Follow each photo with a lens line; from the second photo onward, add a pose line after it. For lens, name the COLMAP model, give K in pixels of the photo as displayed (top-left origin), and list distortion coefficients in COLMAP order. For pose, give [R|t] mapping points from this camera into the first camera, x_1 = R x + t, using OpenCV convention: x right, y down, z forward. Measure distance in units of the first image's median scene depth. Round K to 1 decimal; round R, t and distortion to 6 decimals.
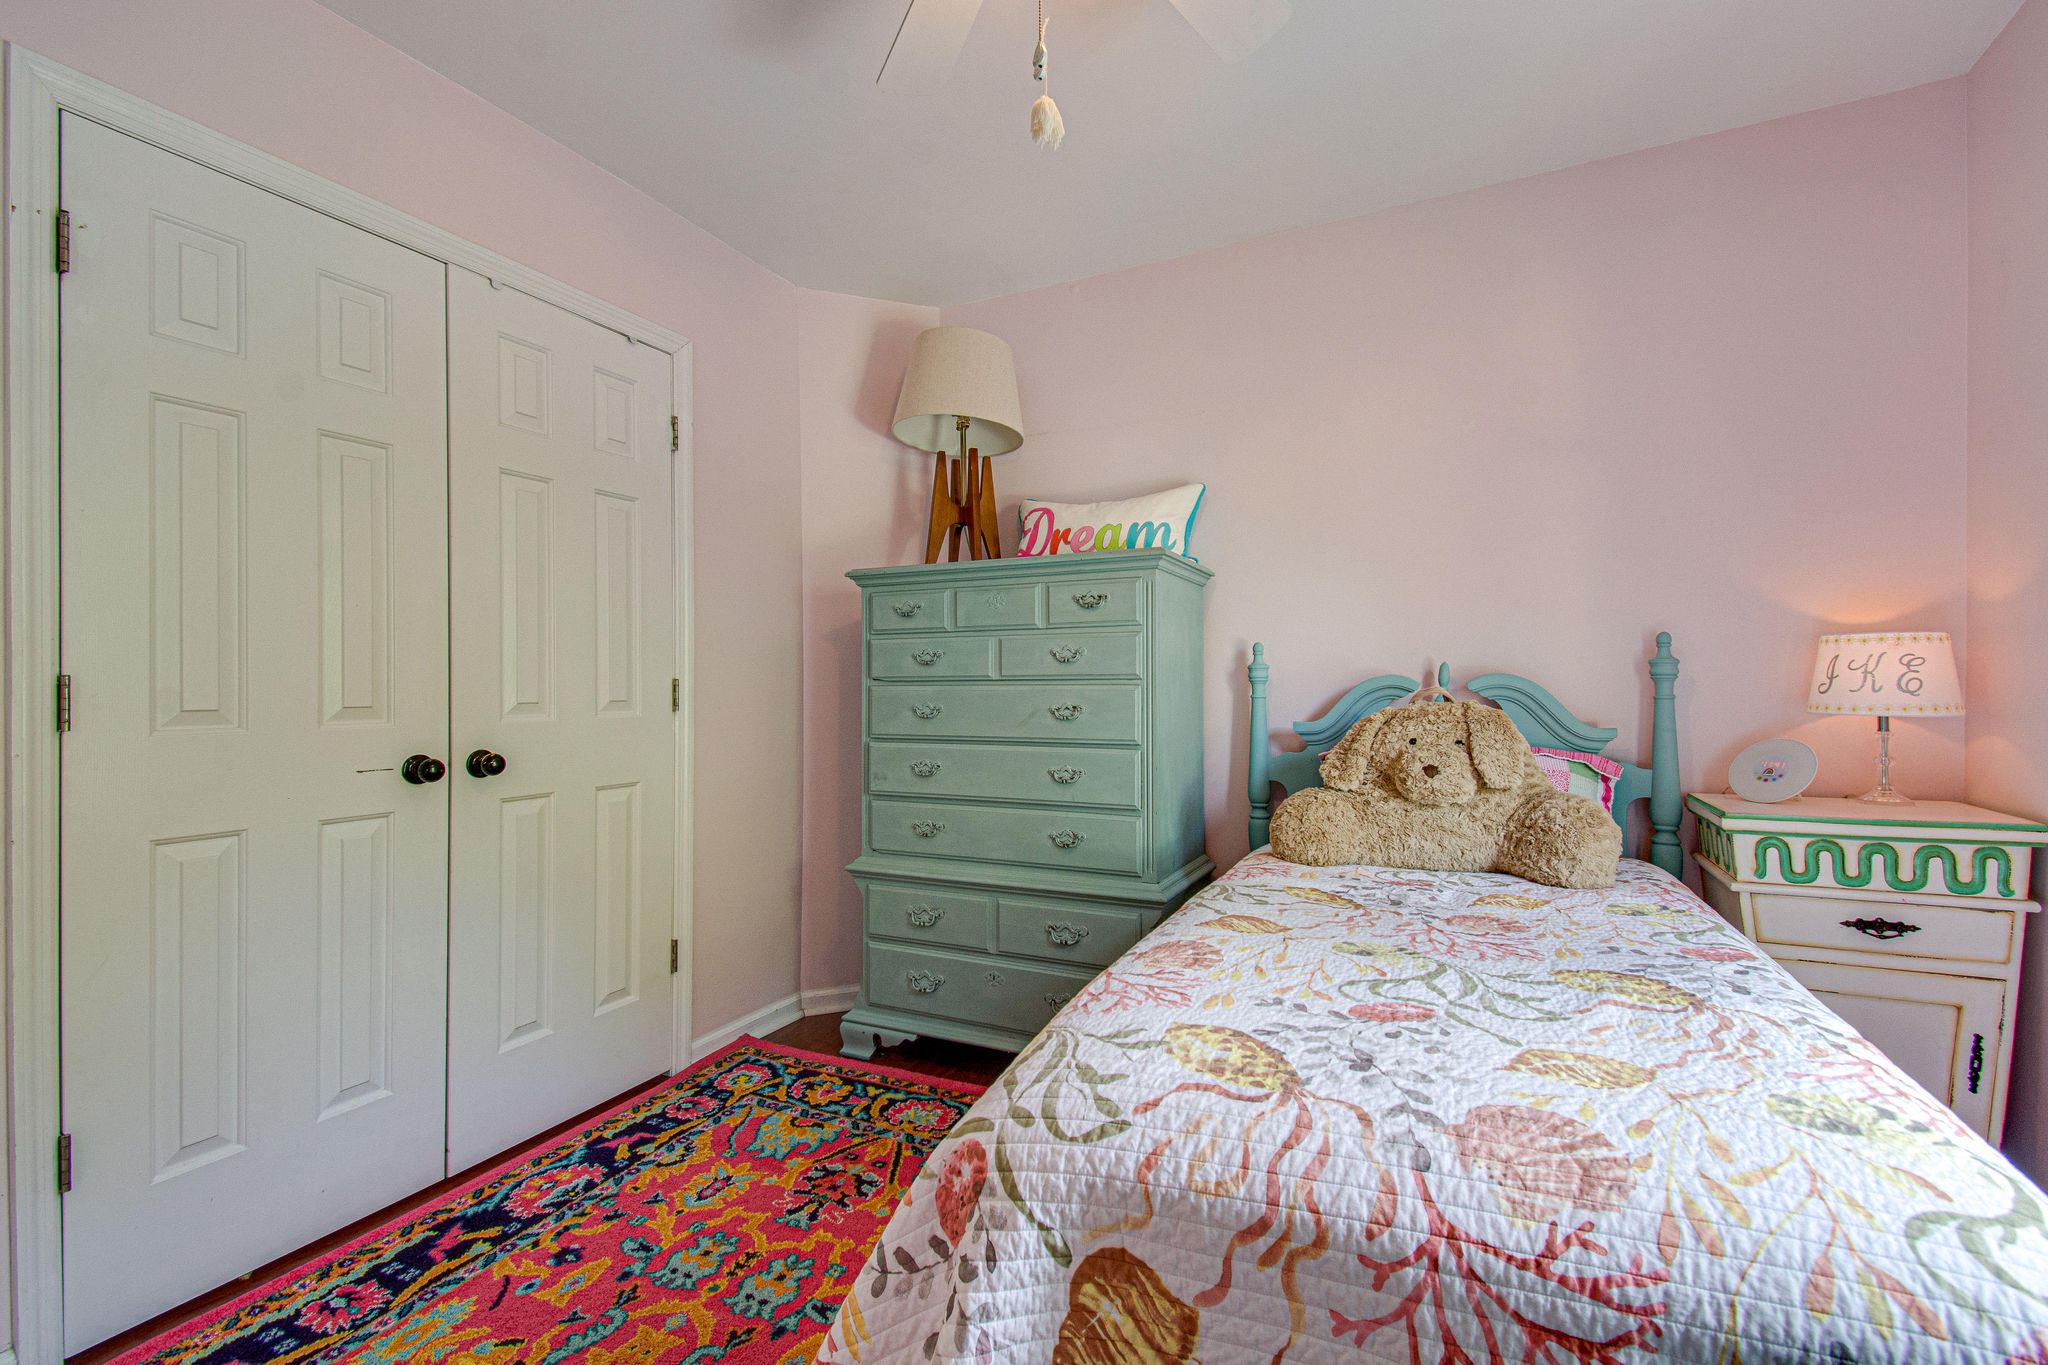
lens RADIAL K [[898.8, 0, 1034.0], [0, 898.8, 675.1], [0, 0, 1]] dist [0.010166, -0.001944]
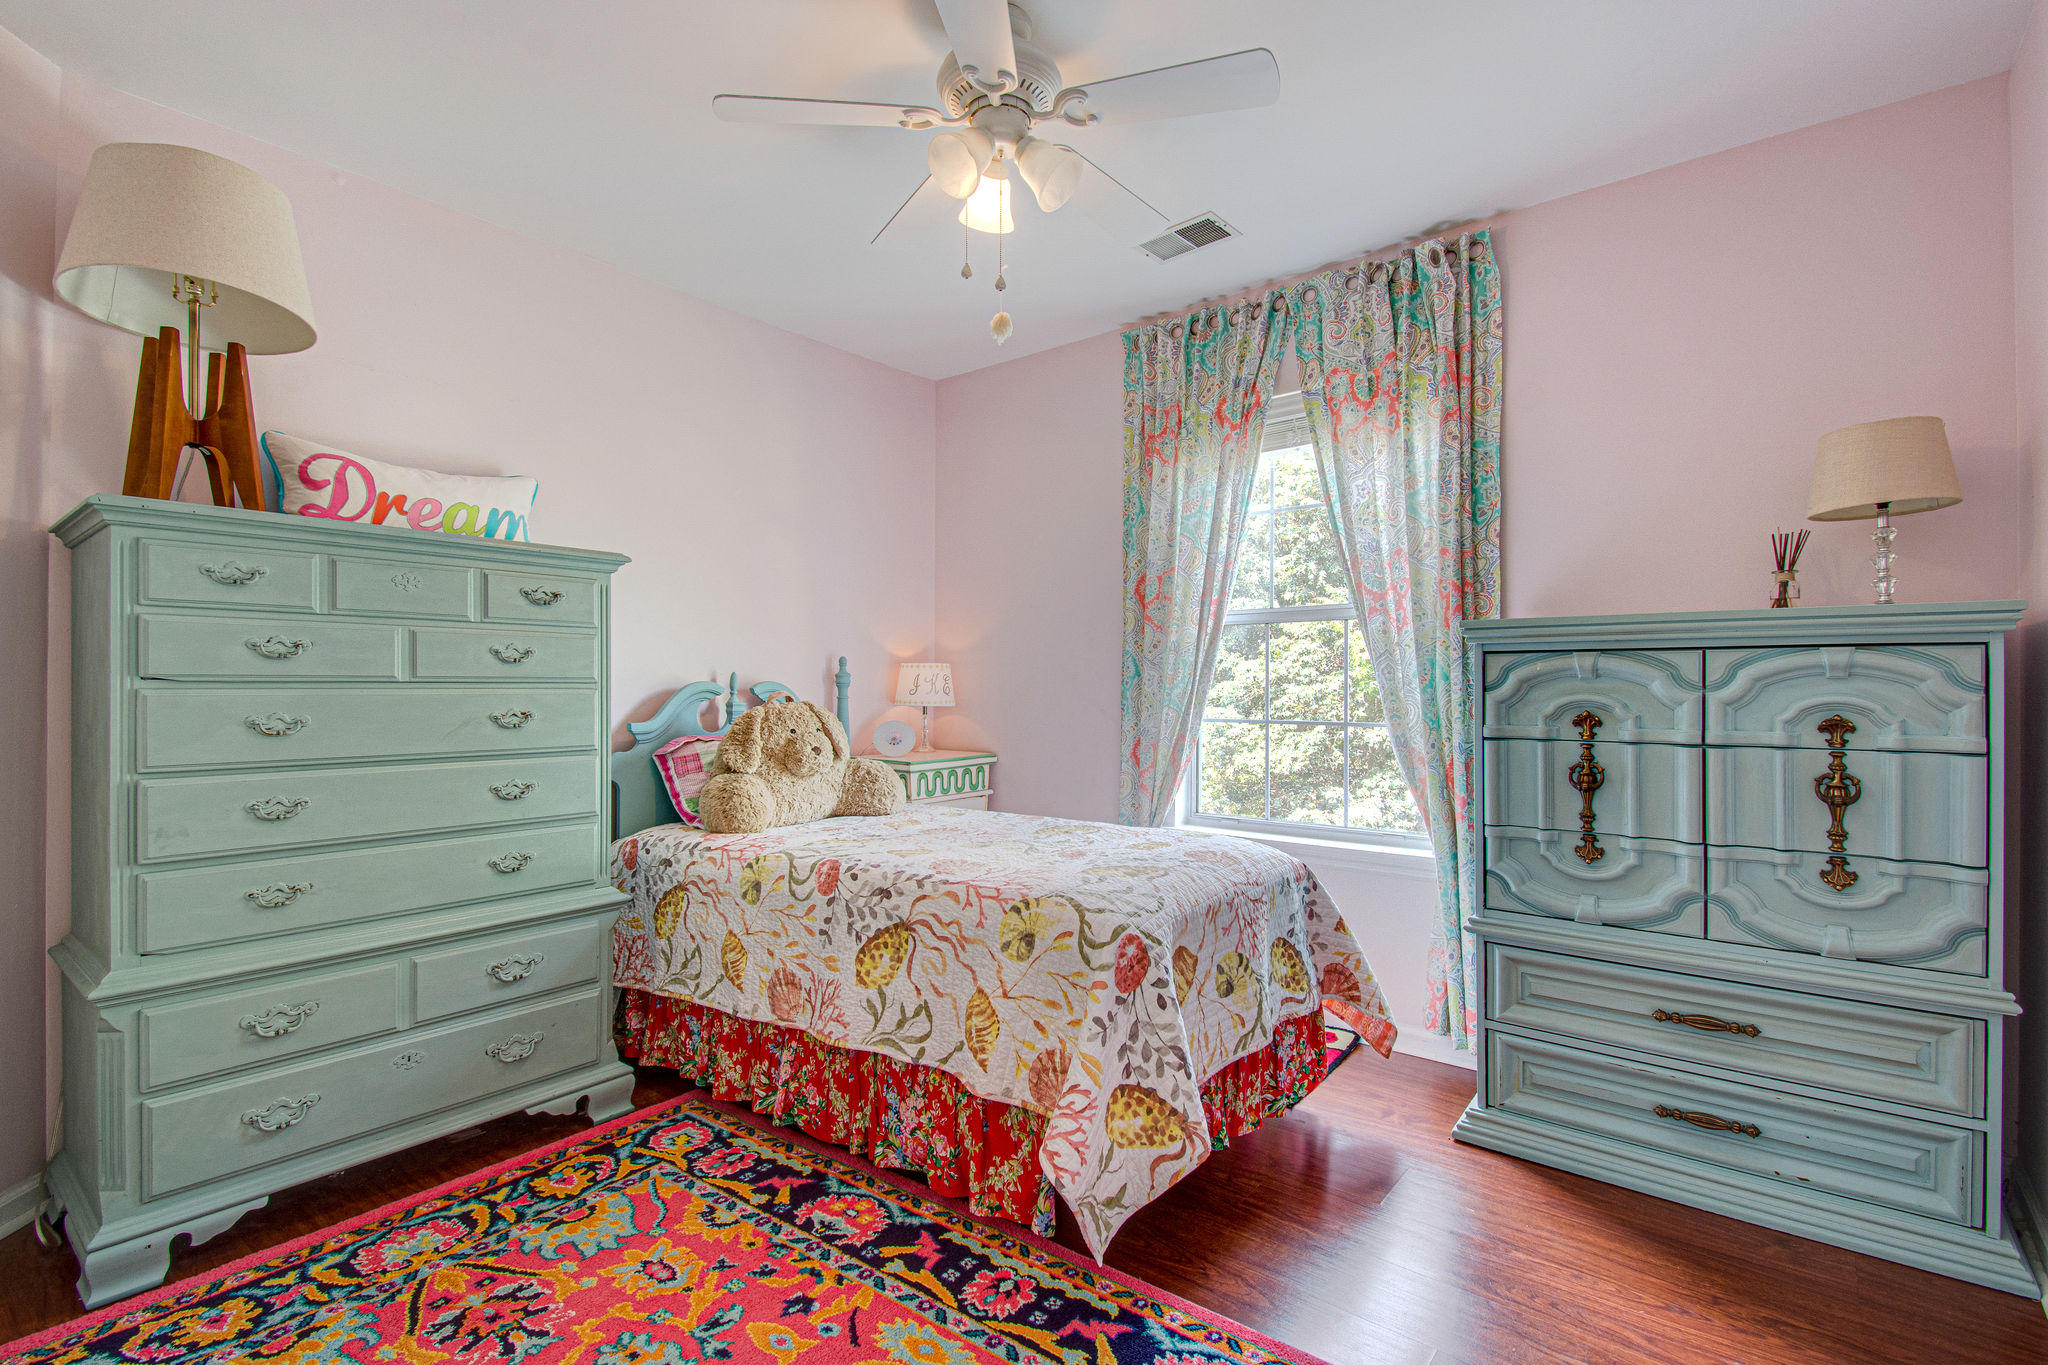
lens RADIAL K [[980.4, 0, 1030.9], [0, 980.4, 687.4], [0, 0, 1]] dist [-0.021890, -0.002037]
pose [[0.203237, 0.001995, 0.979127, -0.772073], [-0.009107, 0.999959, -0.000147, 0.005136], [-0.979087, -0.008887, 0.203247, 0.295549]]
